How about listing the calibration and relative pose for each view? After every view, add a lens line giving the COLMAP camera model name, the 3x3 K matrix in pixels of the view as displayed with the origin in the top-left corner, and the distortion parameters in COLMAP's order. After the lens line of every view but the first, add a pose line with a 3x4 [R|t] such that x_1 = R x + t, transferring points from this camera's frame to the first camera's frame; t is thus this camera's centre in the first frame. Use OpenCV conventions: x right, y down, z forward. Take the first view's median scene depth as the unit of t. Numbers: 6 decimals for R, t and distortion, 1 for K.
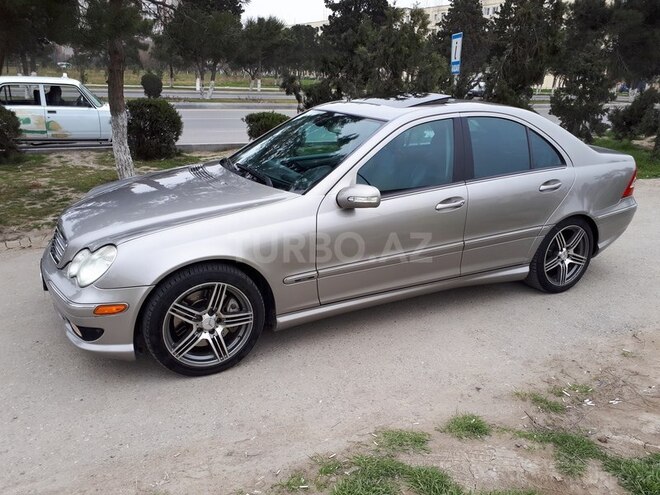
lens RADIAL K [[537.9, 0, 331.5], [0, 537.9, 250.3], [0, 0, 1]] dist [0.010620, -0.008222]
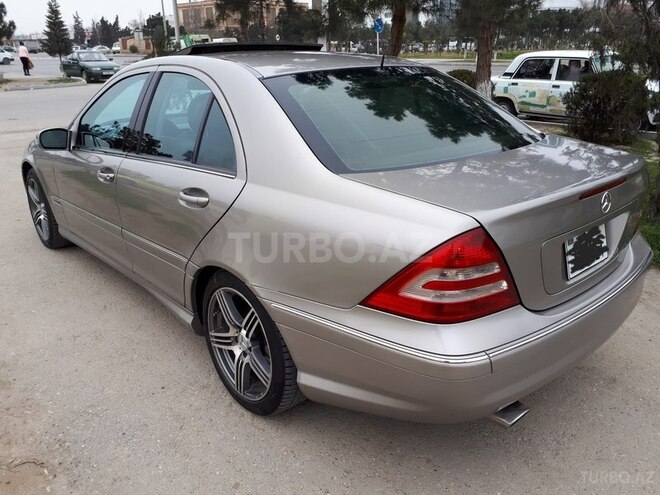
lens RADIAL K [[537.9, 0, 331.5], [0, 537.9, 250.3], [0, 0, 1]] dist [0.010620, -0.008222]
pose [[0.254089, 0.313400, -0.914997, 1.024742], [-0.294071, 0.926289, 0.235606, -0.256231], [0.921391, 0.209209, 0.327522, 0.996040]]
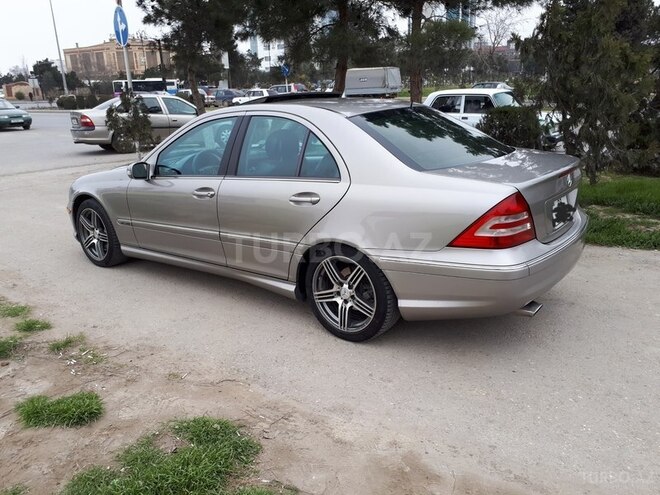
lens RADIAL K [[537.9, 0, 331.5], [0, 537.9, 250.3], [0, 0, 1]] dist [0.010620, -0.008222]
pose [[0.428984, 0.225463, -0.874722, 1.230090], [-0.247109, 0.960703, 0.126437, -0.165004], [0.868855, 0.161912, 0.467841, 0.678231]]
